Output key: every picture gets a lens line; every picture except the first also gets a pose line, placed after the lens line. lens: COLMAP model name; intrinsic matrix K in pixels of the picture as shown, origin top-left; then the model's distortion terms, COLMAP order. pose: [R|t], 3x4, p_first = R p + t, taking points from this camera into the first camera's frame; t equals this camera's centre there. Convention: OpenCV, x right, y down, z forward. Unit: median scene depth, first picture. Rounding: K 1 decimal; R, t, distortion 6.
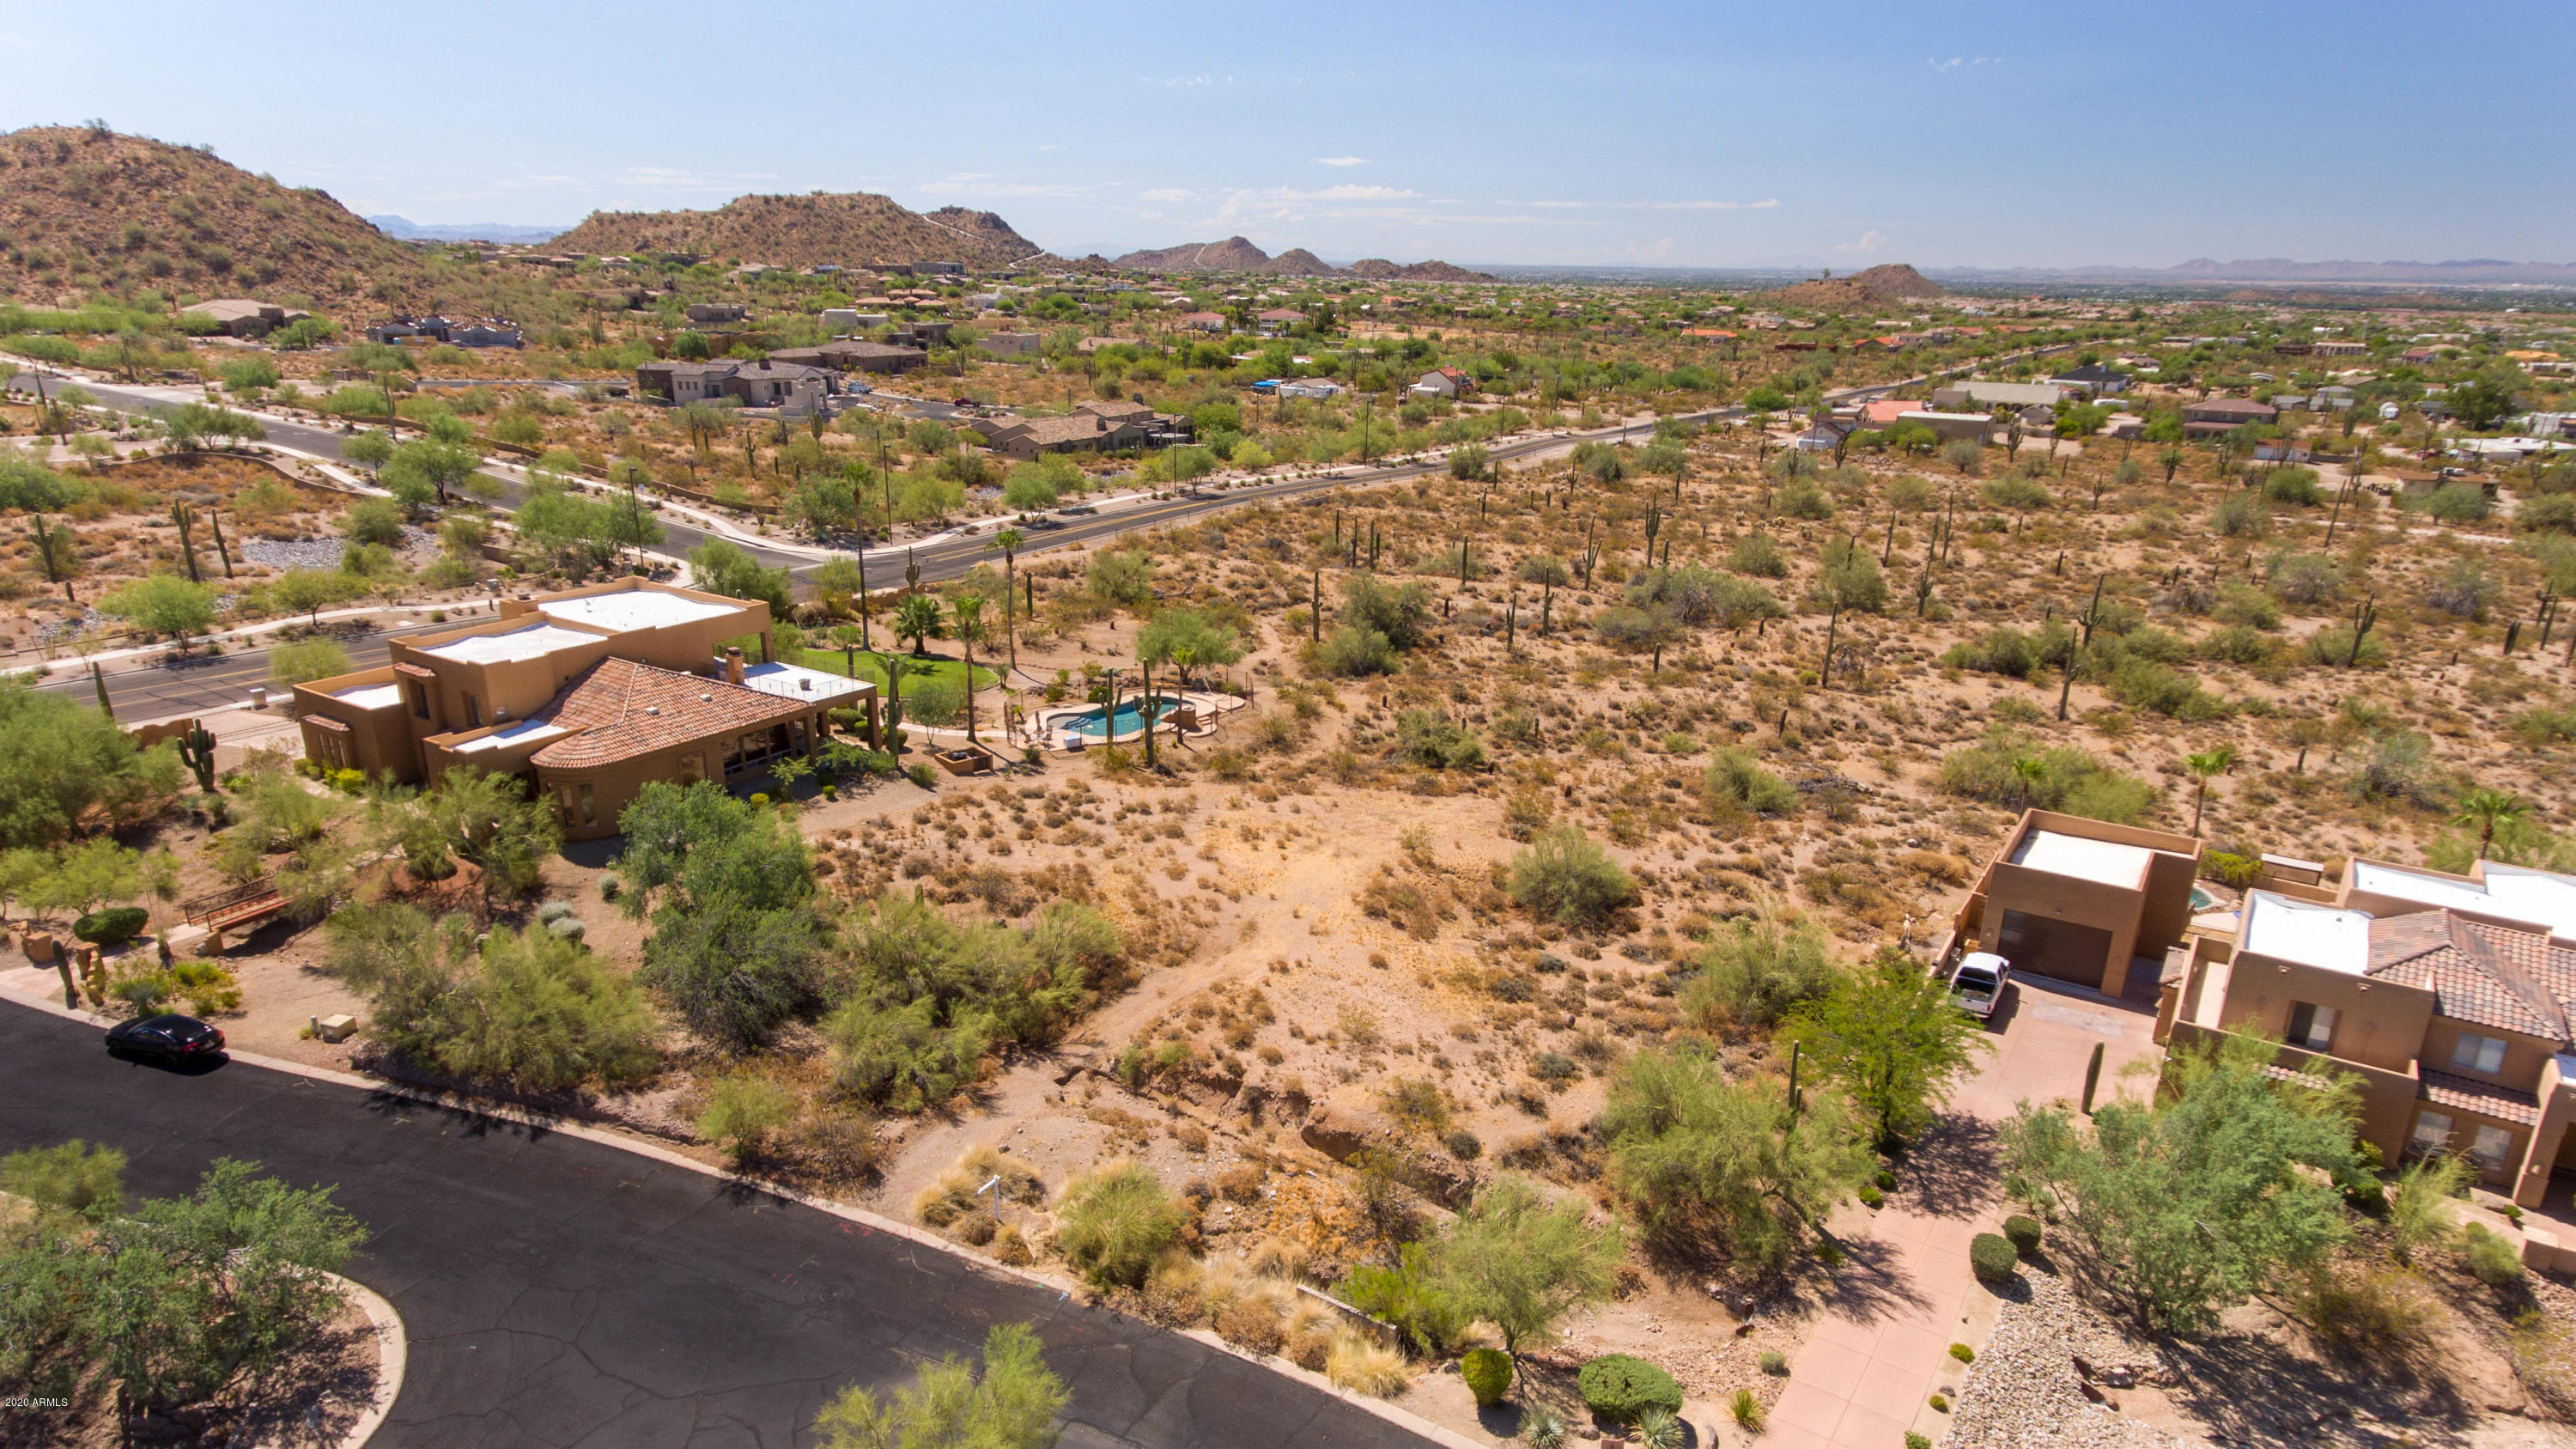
lens RADIAL K [[1518.1, 0, 1295.2], [0, 1518.1, 794.5], [0, 0, 1]] dist [0.015524, 0.005679]
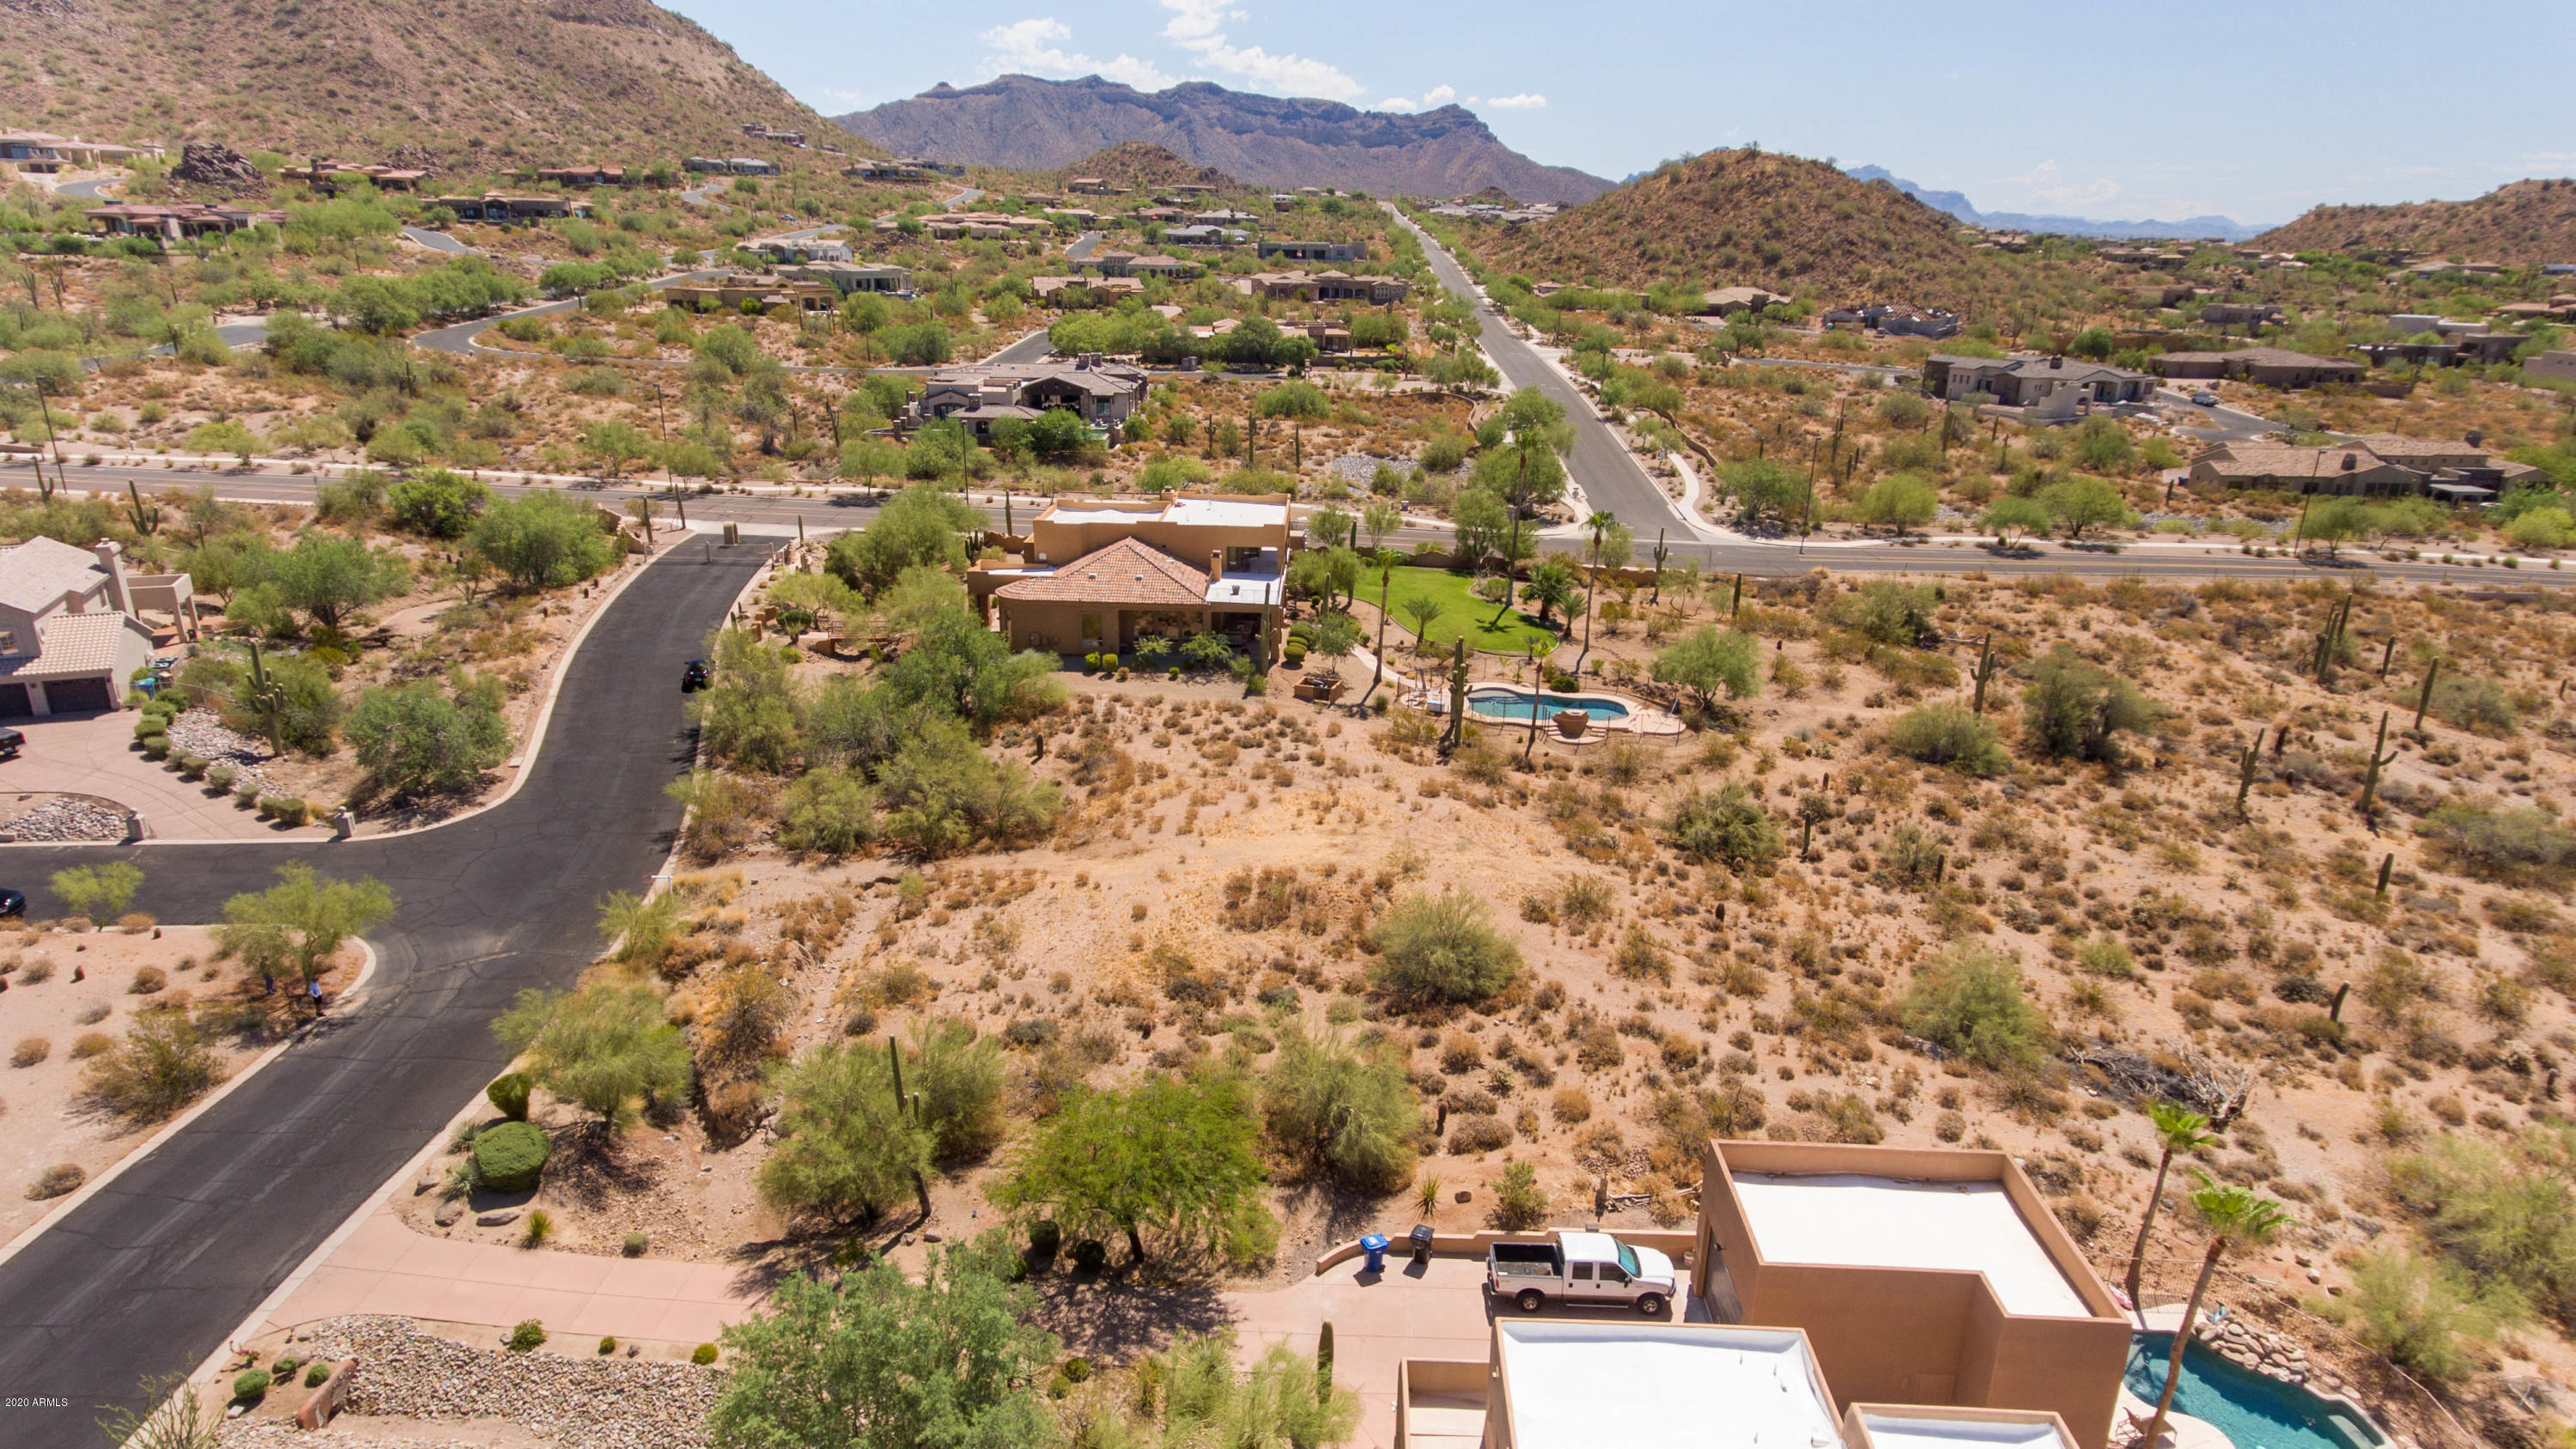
lens RADIAL K [[1518.1, 0, 1298.1], [0, 1518.1, 775.8], [0, 0, 1]] dist [0.015524, 0.005679]
pose [[0.521906, 0.286746, -0.803362, 0.661863], [-0.295624, 0.944239, 0.144977, -0.114810], [0.800138, 0.161829, 0.577573, 0.351546]]
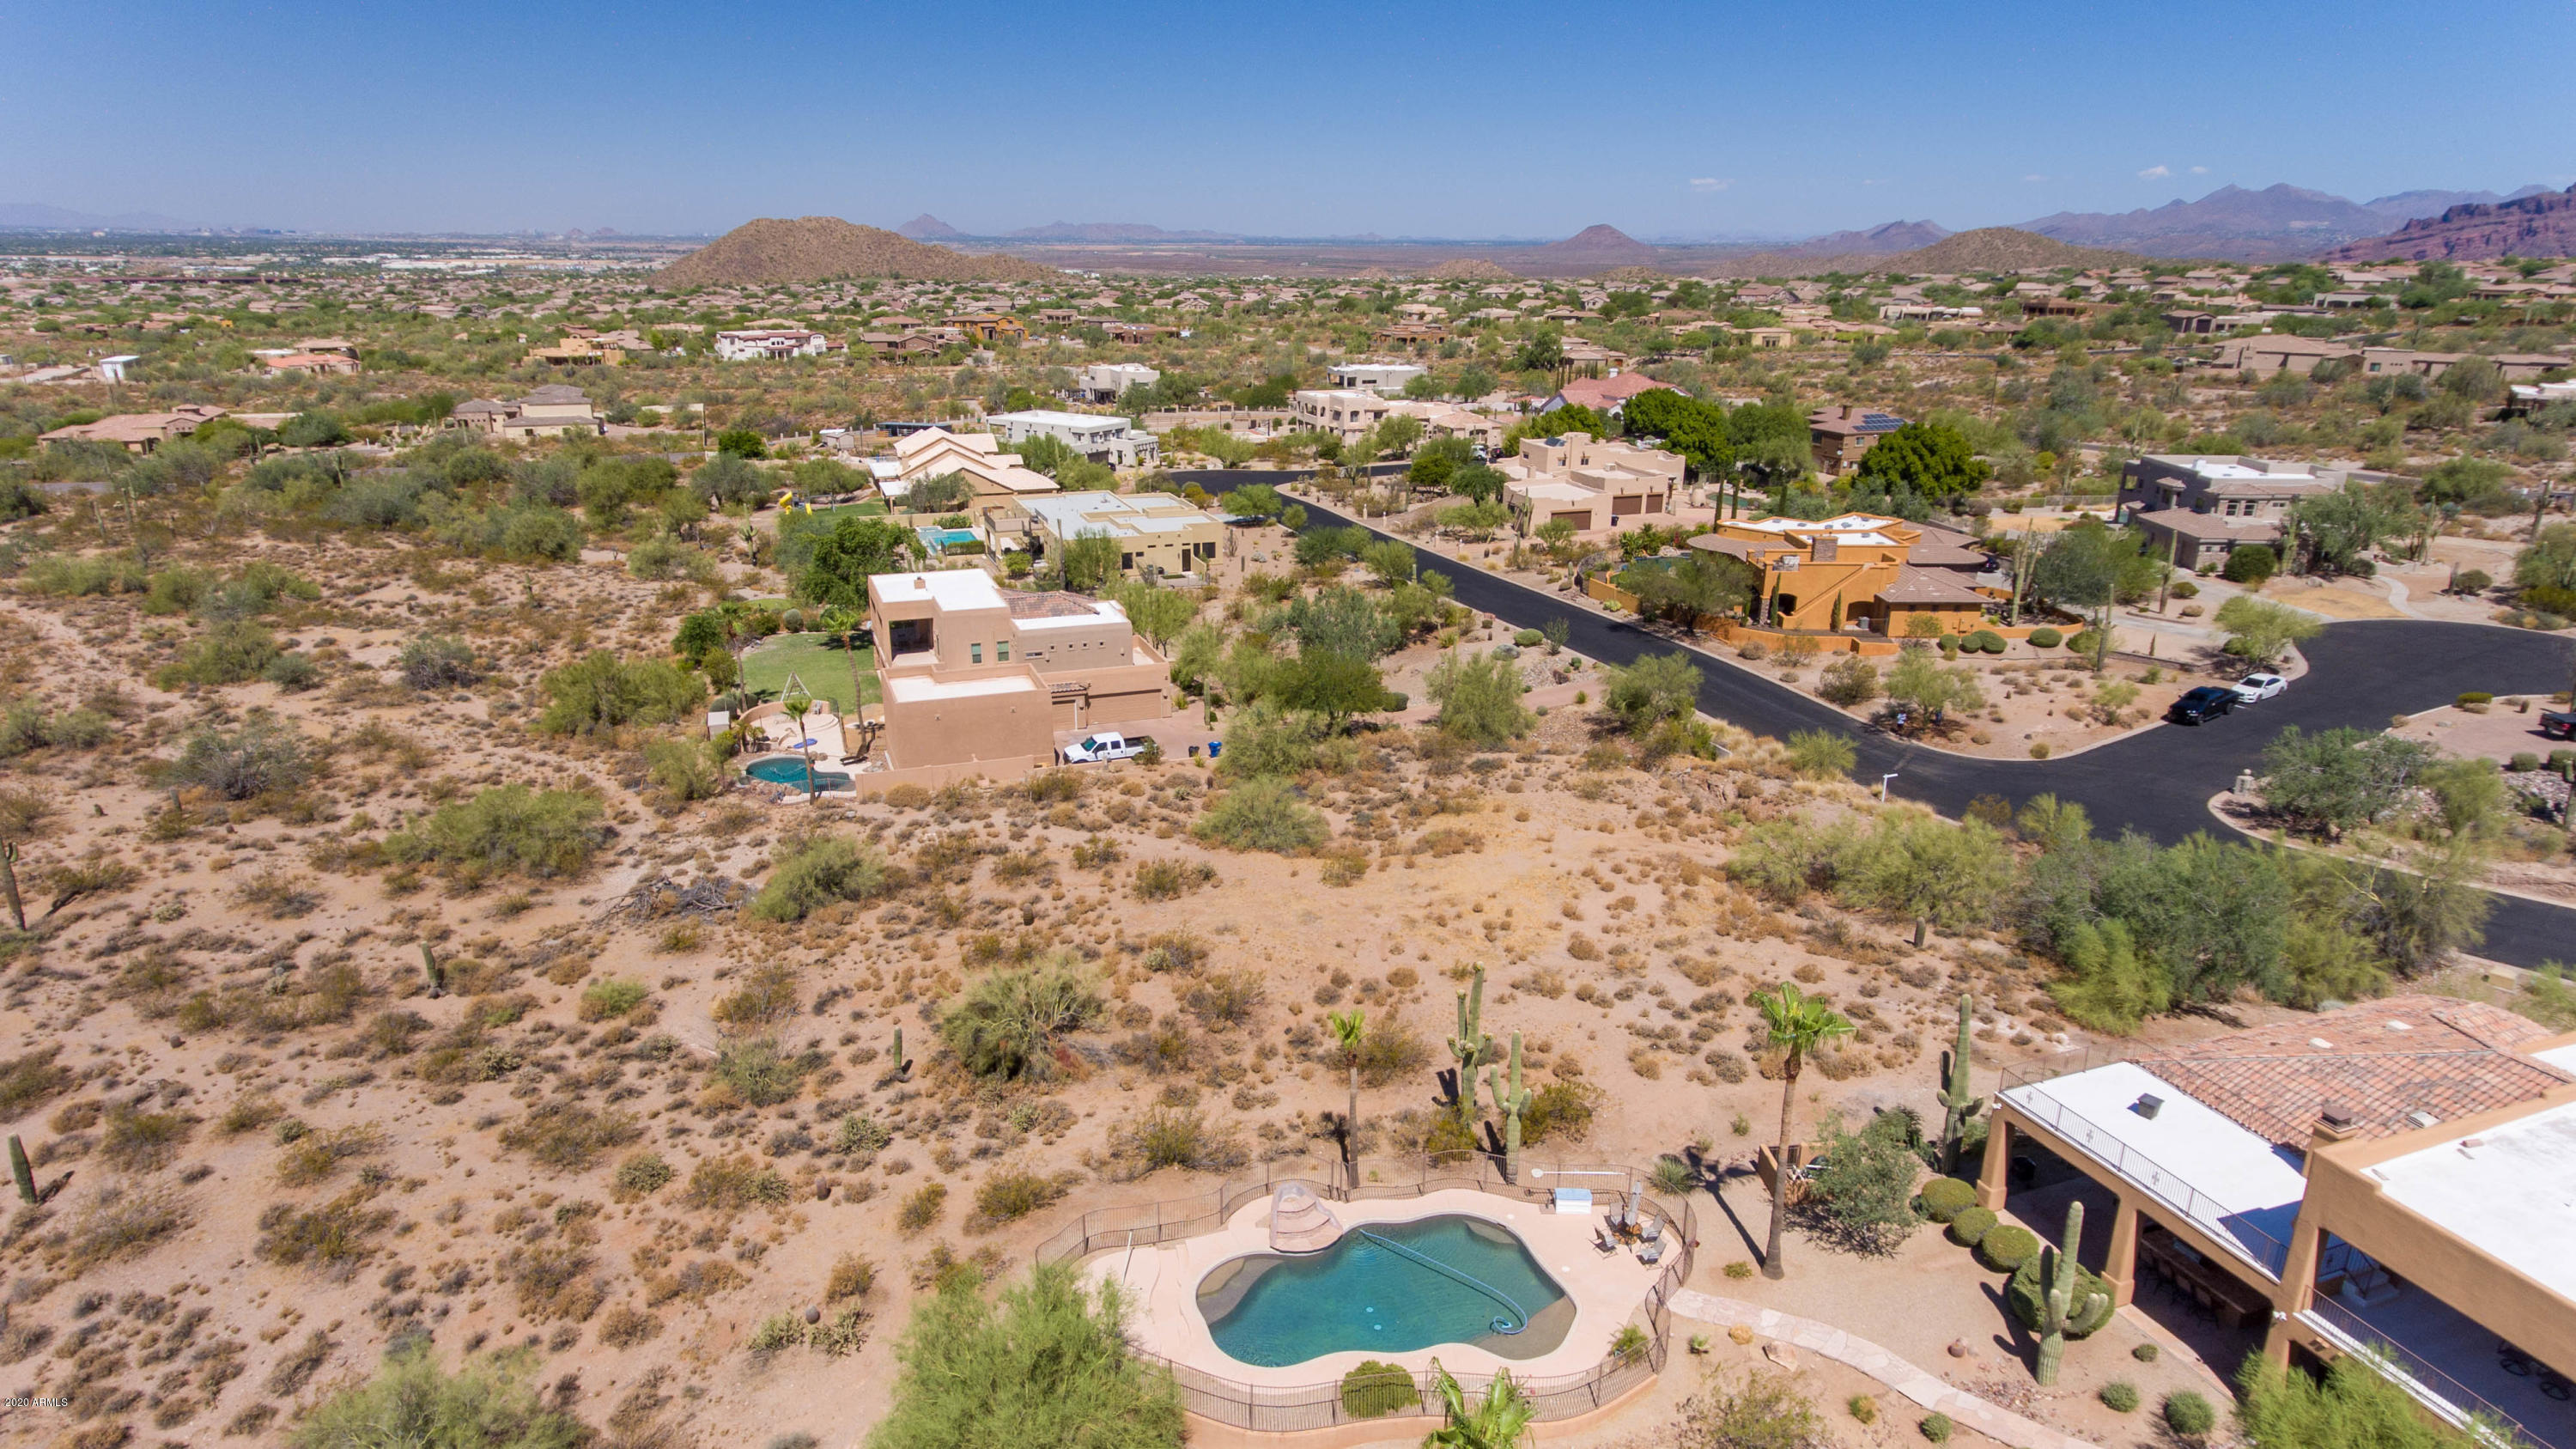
lens RADIAL K [[1518.1, 0, 1289.9], [0, 1518.1, 734.6], [0, 0, 1]] dist [0.015524, 0.005679]
pose [[-0.803737, -0.207799, 0.557518, -0.329462], [0.181315, 0.806918, 0.562146, -0.472829], [-0.566685, 0.552904, -0.610873, 1.314096]]
